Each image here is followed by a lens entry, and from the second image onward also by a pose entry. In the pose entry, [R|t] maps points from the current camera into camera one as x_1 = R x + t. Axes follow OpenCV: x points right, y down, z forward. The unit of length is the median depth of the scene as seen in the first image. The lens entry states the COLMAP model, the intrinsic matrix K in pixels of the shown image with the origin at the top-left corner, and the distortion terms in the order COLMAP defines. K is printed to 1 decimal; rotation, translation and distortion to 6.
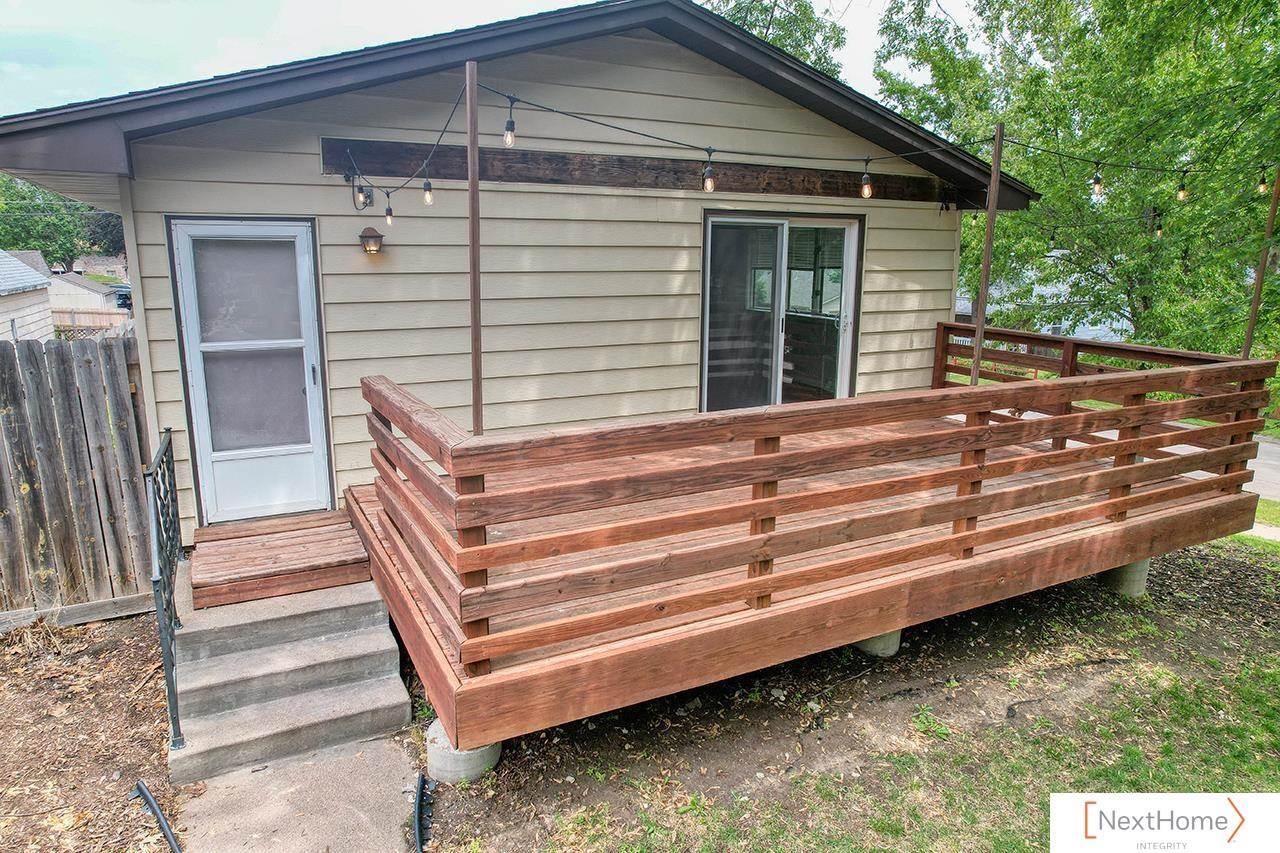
lens RADIAL K [[821.4, 0, 640.0], [0, 821.4, 426.5], [0, 0, 1]] dist [-0.079533, 0.074193]
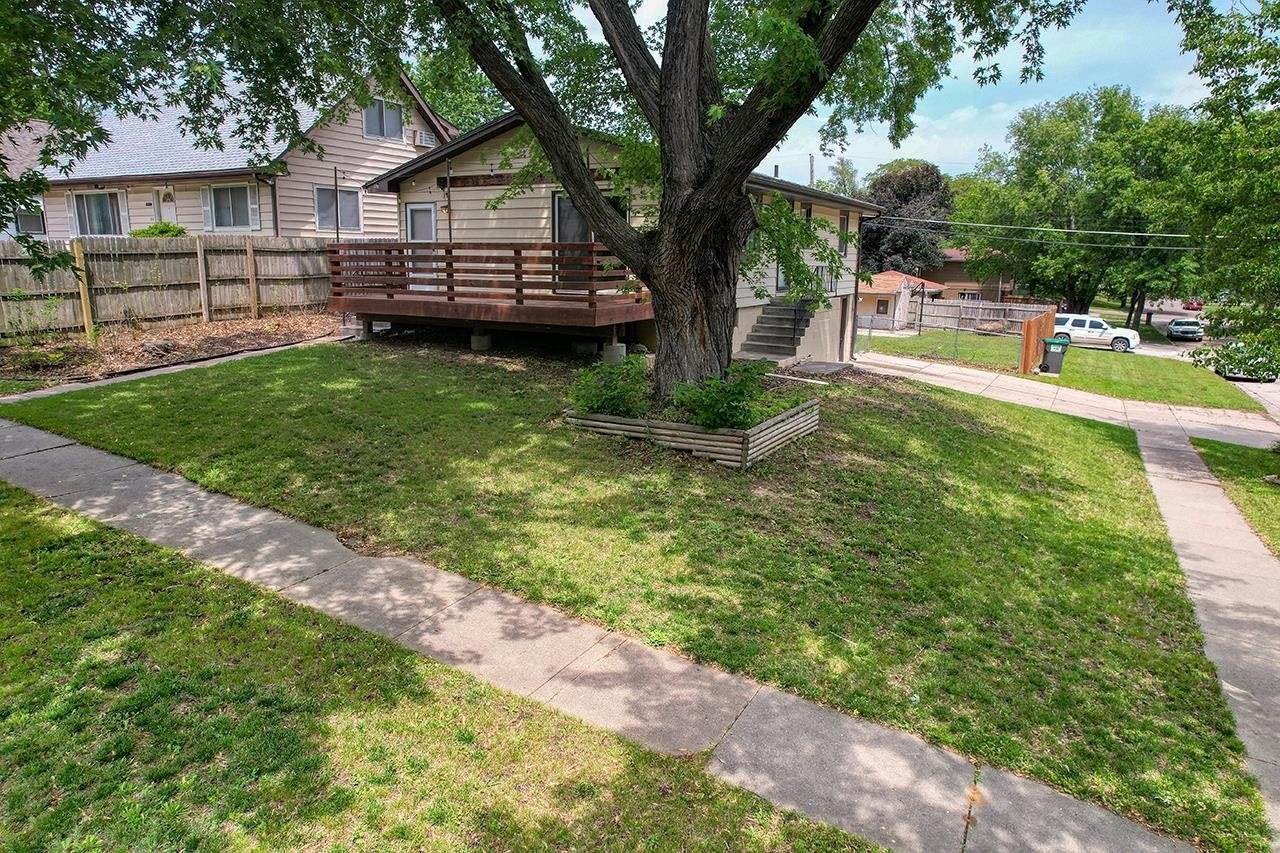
lens RADIAL K [[821.4, 0, 640.0], [0, 821.4, 426.5], [0, 0, 1]] dist [-0.079533, 0.074193]
pose [[0.556728, 0.172002, -0.812692, 2.740464], [-0.179595, 0.980113, 0.084405, 0.189936], [0.811048, 0.098964, 0.576547, -0.105556]]
